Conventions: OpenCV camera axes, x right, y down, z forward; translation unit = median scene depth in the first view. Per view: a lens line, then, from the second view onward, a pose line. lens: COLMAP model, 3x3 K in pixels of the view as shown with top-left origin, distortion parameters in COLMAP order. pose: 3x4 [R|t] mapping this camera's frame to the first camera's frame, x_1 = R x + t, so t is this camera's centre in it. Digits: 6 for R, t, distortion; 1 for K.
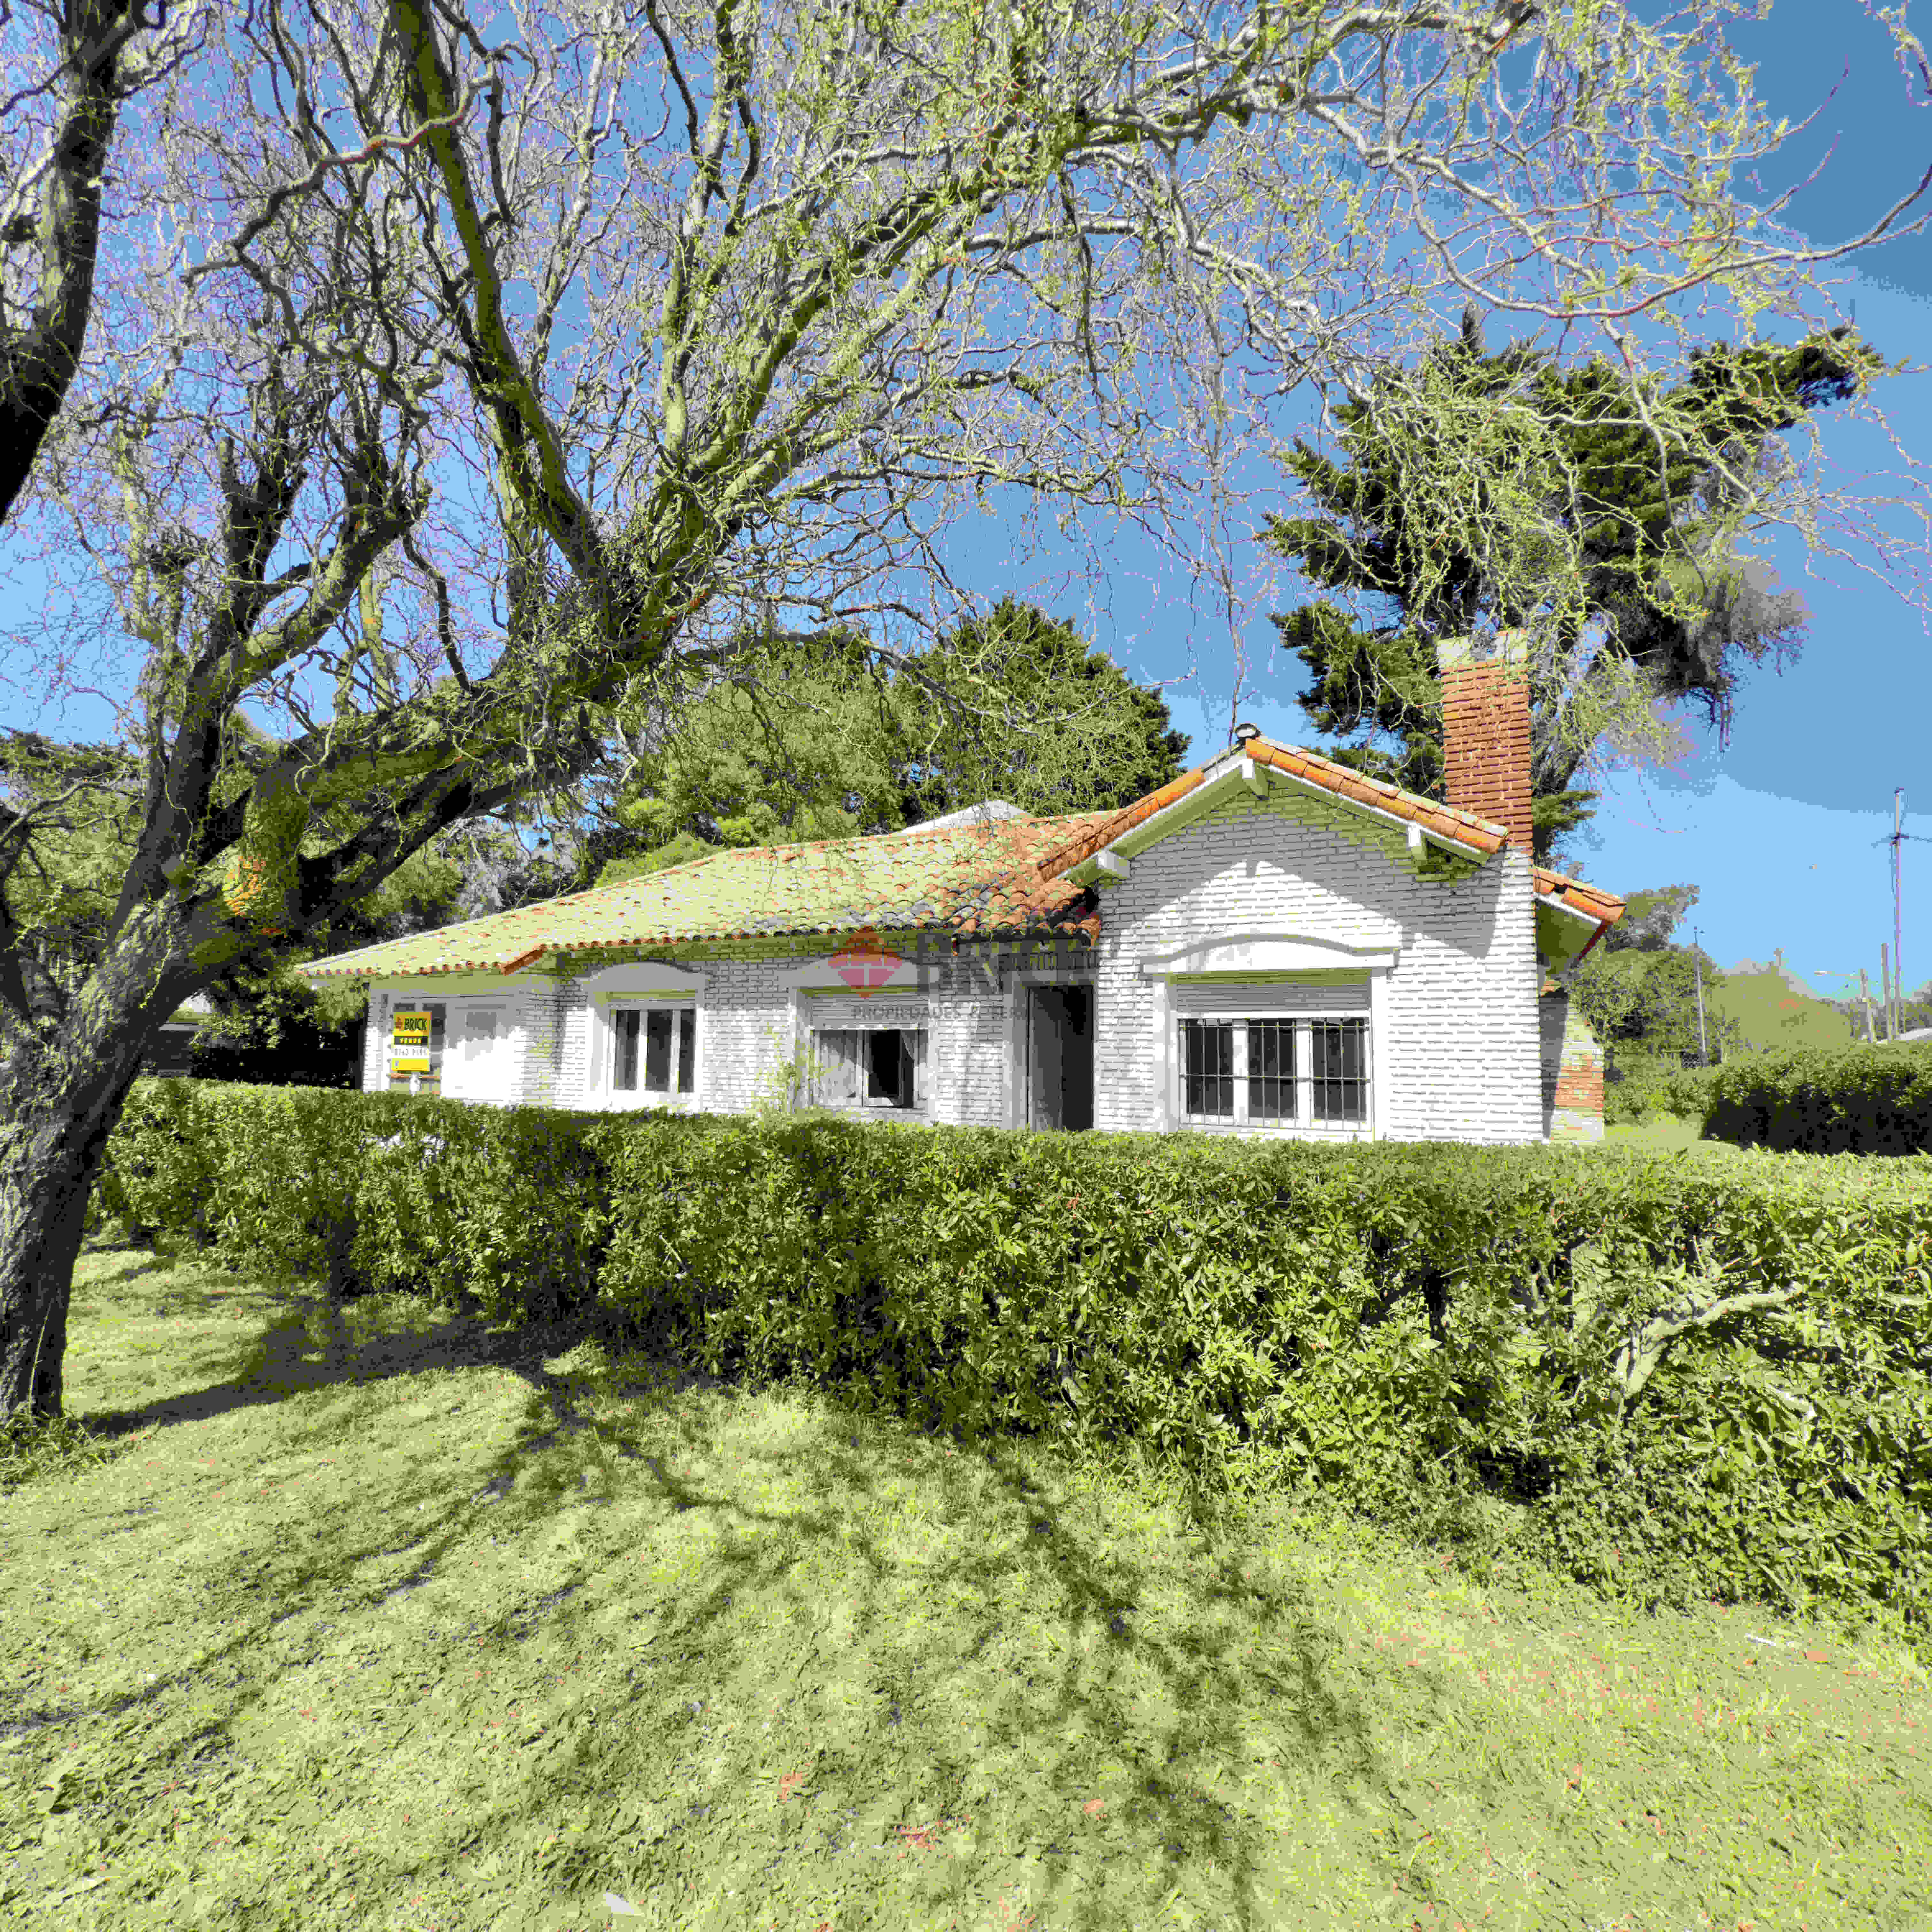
lens RADIAL K [[1025.9, 0, 968.9], [0, 1025.9, 962.9], [0, 0, 1]] dist [-0.001092, 0.000980]
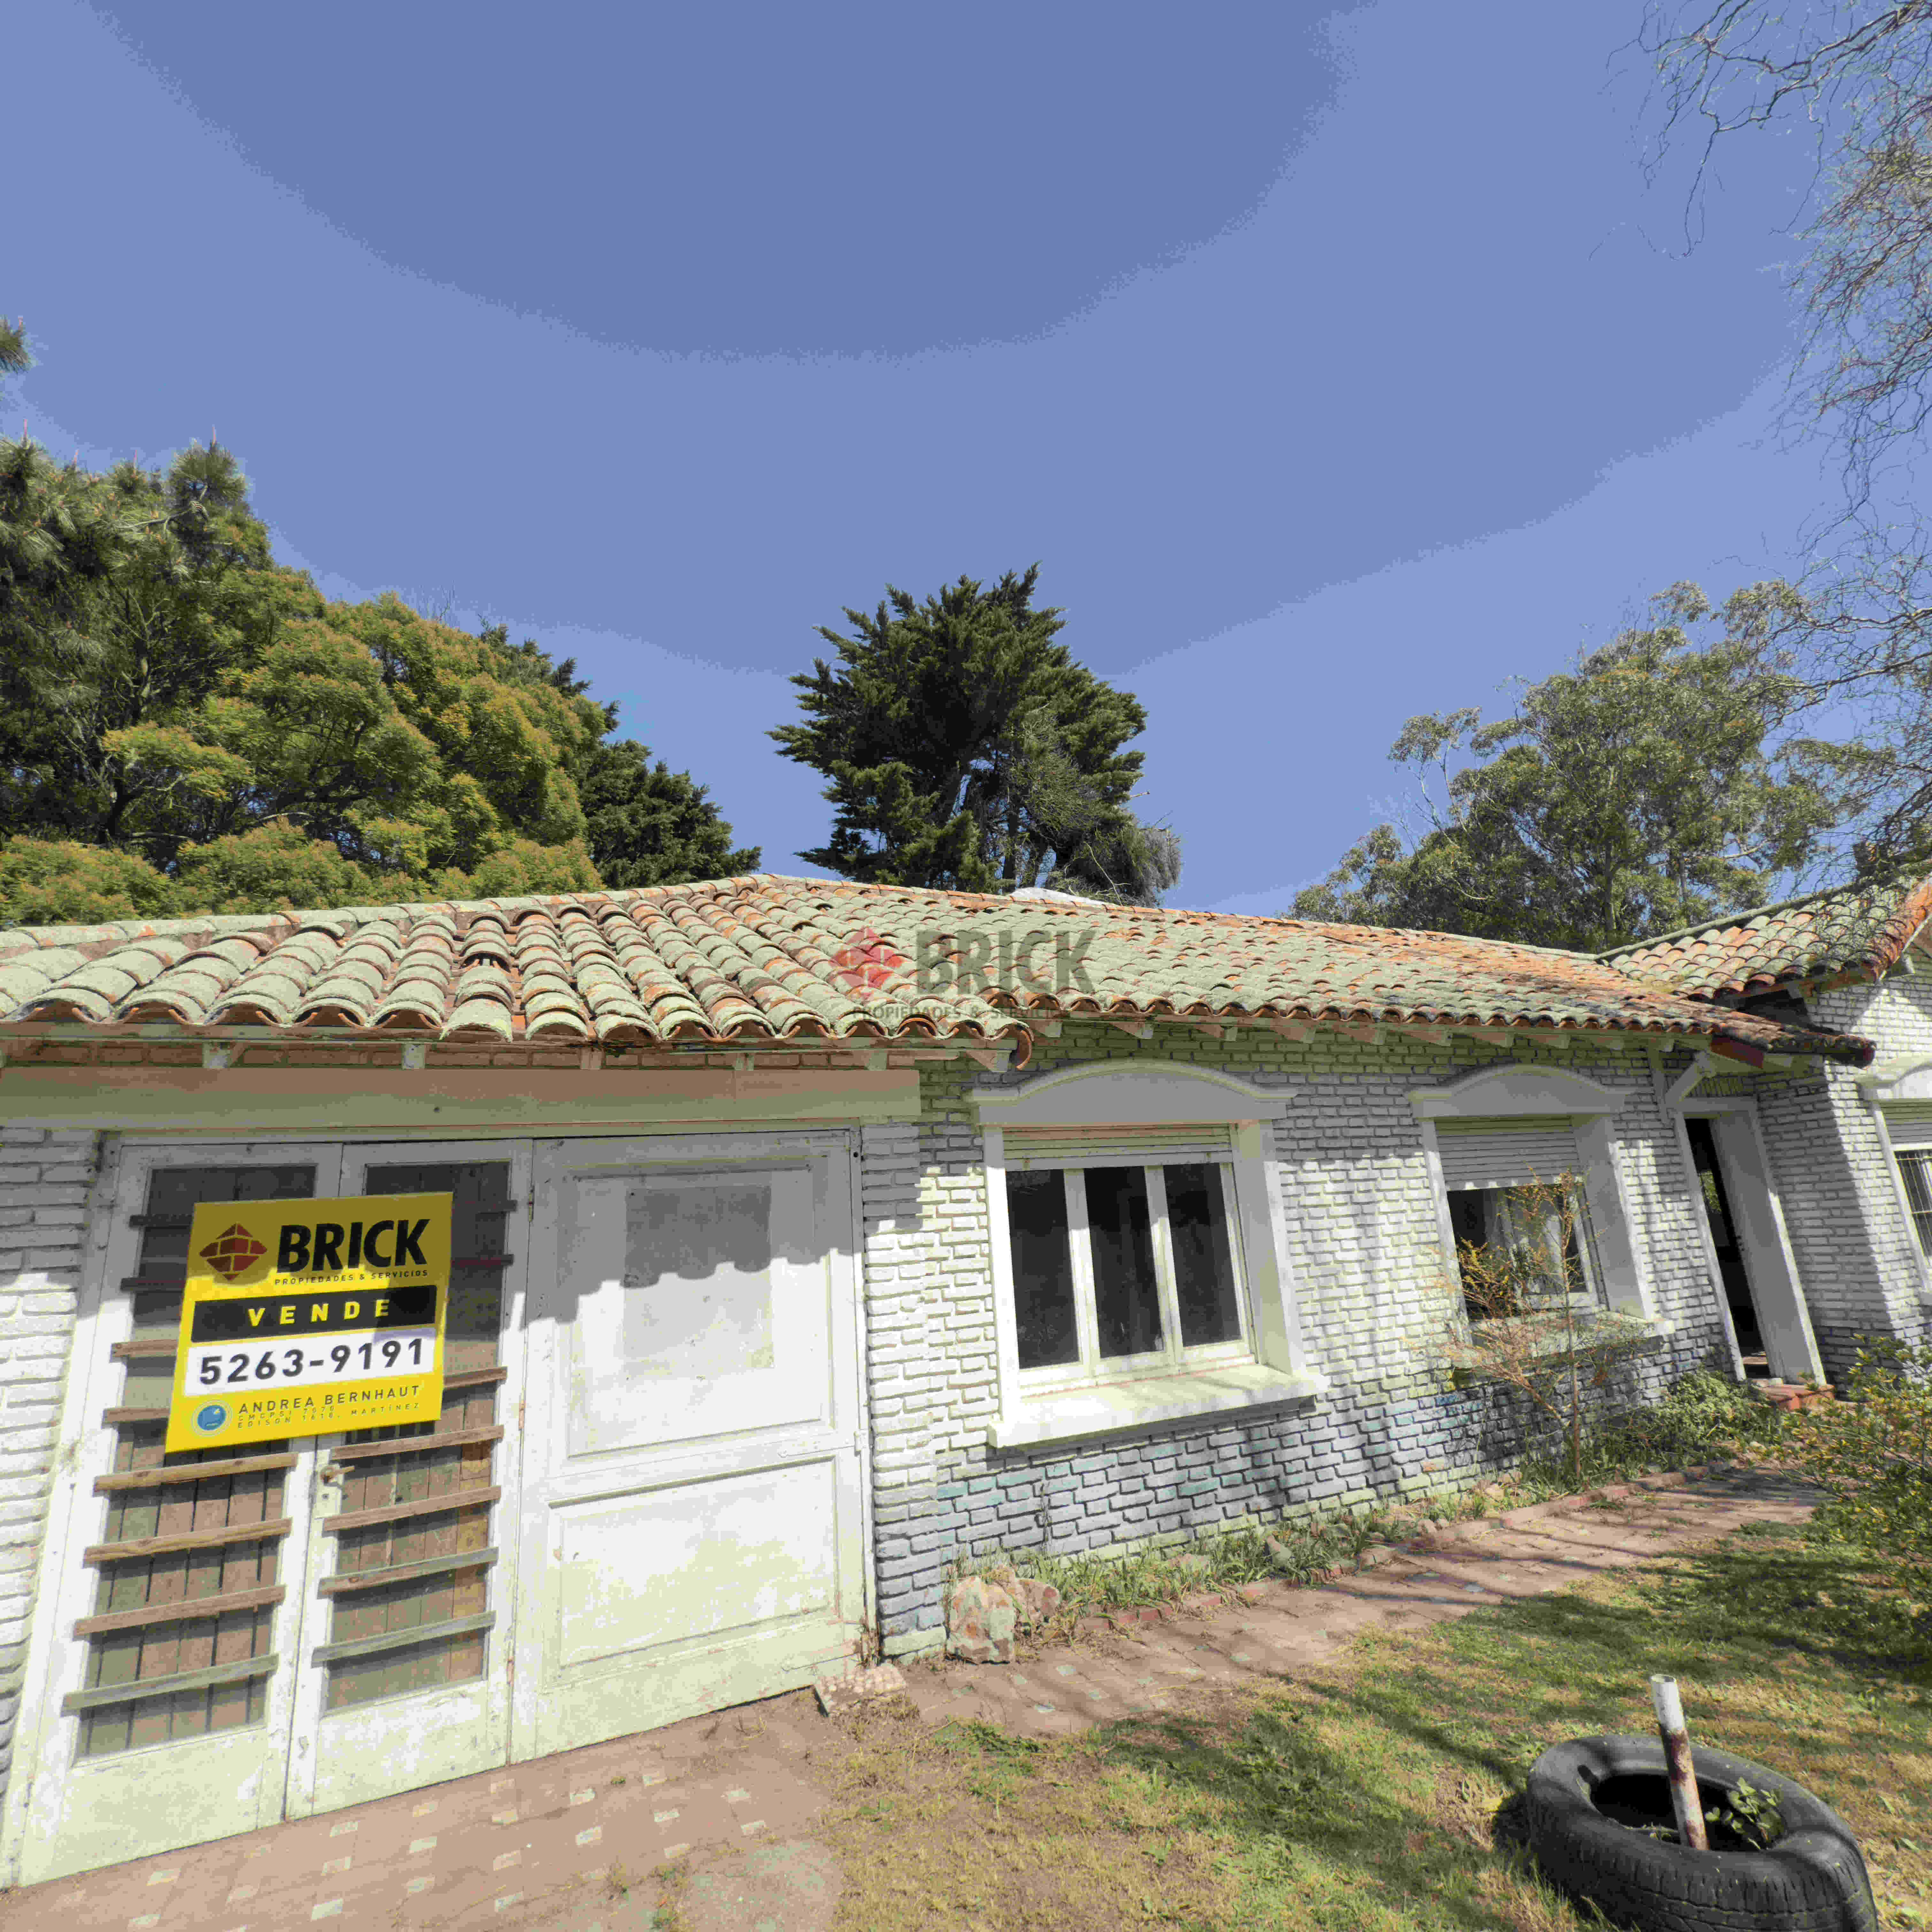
lens RADIAL K [[1025.9, 0, 968.9], [0, 1025.9, 962.9], [0, 0, 1]] dist [-0.001092, 0.000980]
pose [[0.598313, 0.155723, 0.785985, -0.708915], [0.006911, 0.979893, -0.199403, 0.045921], [-0.801233, 0.124737, 0.585207, 0.767413]]
